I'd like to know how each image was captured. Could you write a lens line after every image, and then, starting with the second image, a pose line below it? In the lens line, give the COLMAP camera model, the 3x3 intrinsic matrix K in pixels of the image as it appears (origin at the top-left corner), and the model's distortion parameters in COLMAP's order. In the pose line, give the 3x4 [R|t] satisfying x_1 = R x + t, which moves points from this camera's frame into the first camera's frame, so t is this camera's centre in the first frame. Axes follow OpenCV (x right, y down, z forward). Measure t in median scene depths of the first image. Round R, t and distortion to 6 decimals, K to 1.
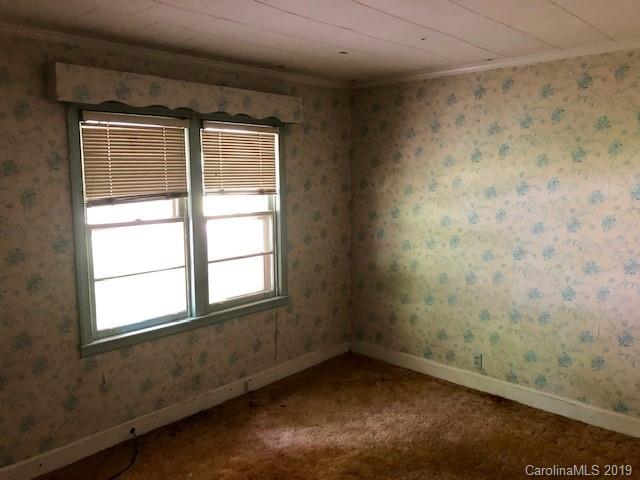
lens RADIAL K [[532.3, 0, 319.2], [0, 532.3, 237.7], [0, 0, 1]] dist [0.012717, 0.004559]
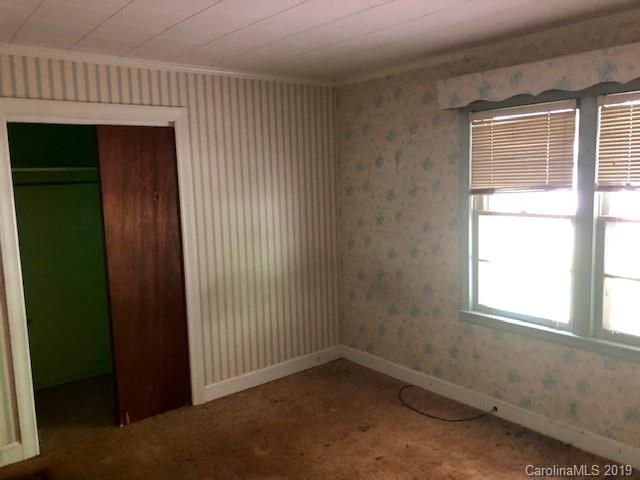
lens RADIAL K [[532.3, 0, 319.2], [0, 532.3, 241.5], [0, 0, 1]] dist [0.012717, 0.004559]
pose [[-0.152169, 0.136922, -0.978824, 0.707056], [-0.092361, 0.984054, 0.152012, -0.095723], [0.984030, 0.113537, -0.137096, 0.776844]]
